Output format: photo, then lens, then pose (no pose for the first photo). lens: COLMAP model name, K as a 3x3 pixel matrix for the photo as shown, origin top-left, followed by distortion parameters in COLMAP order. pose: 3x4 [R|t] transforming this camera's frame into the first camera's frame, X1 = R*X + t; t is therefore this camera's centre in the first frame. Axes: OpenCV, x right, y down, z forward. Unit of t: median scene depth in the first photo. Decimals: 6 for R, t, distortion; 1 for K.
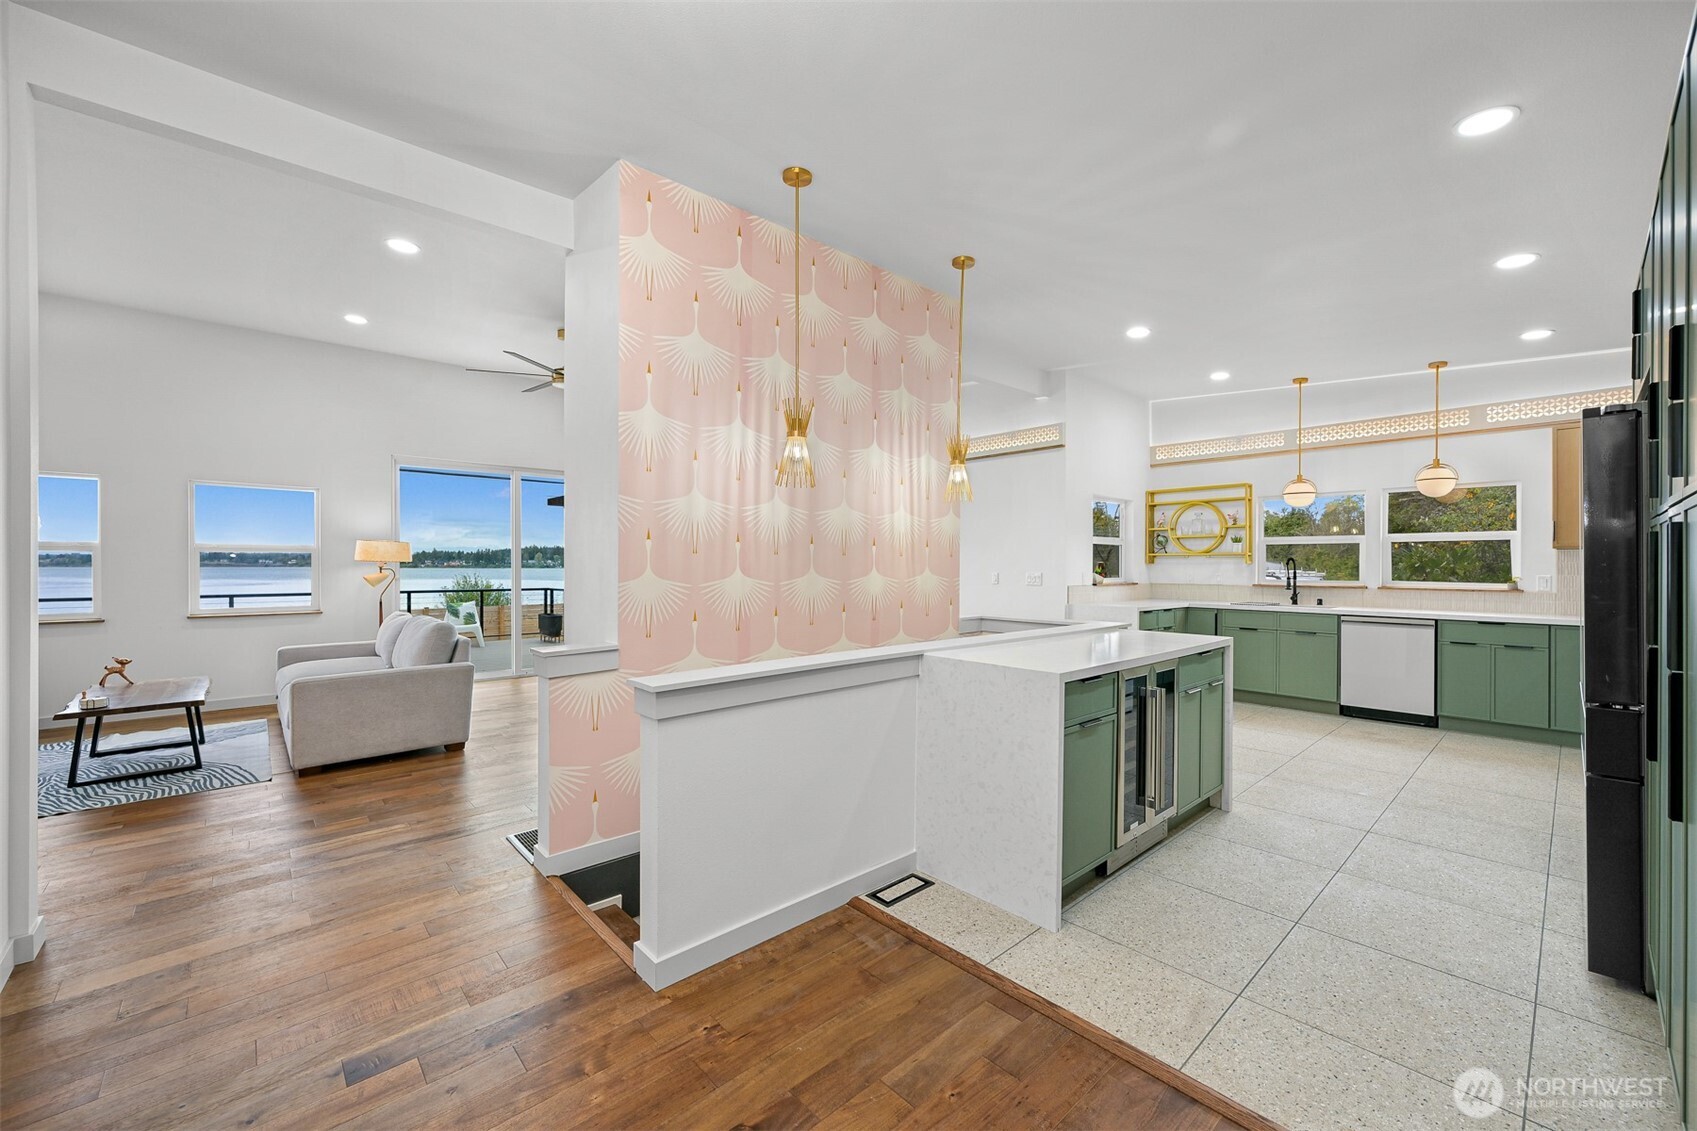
lens RADIAL K [[668.0, 0, 861.5], [0, 668.0, 563.2], [0, 0, 1]] dist [-0.000256, 0.000478]
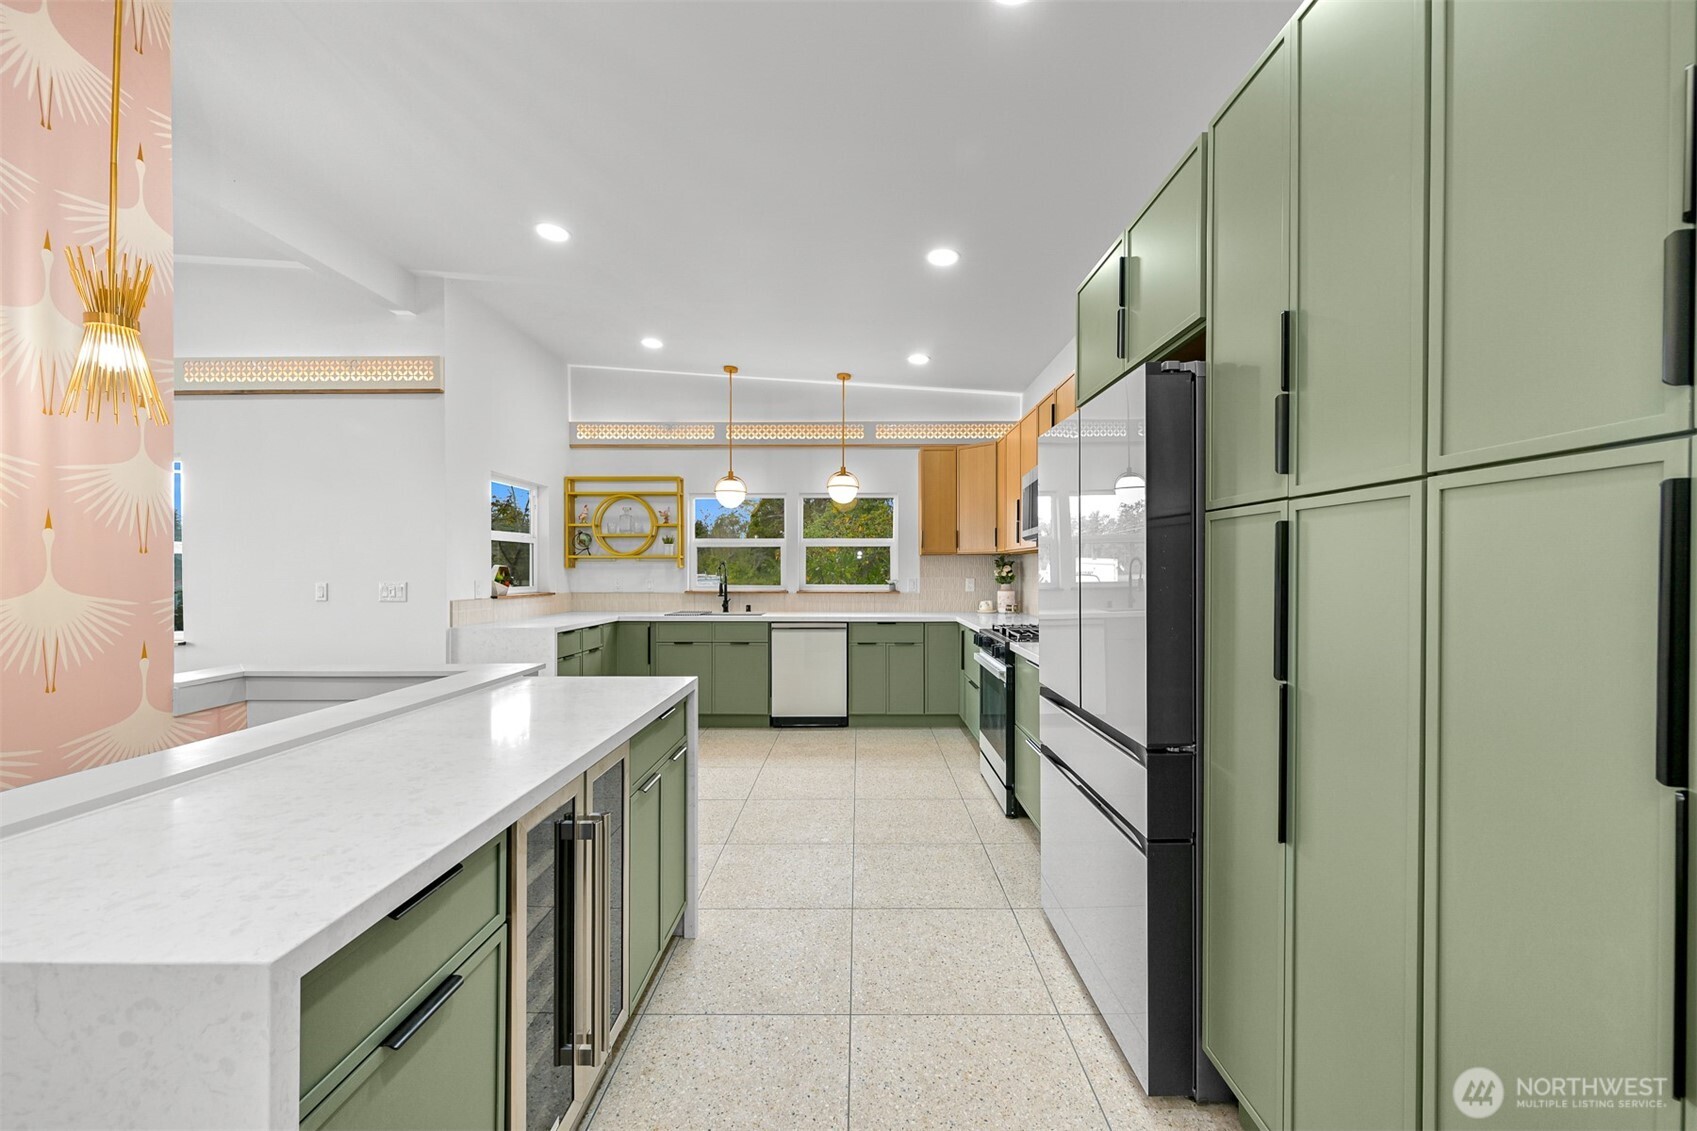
lens RADIAL K [[668.0, 0, 845.4], [0, 668.0, 578.5], [0, 0, 1]] dist [-0.000256, 0.000478]
pose [[0.695130, -0.011659, 0.718790, 0.119916], [0.000278, 0.999873, 0.015950, 0.000708], [-0.718884, -0.010888, 0.695044, 0.289191]]
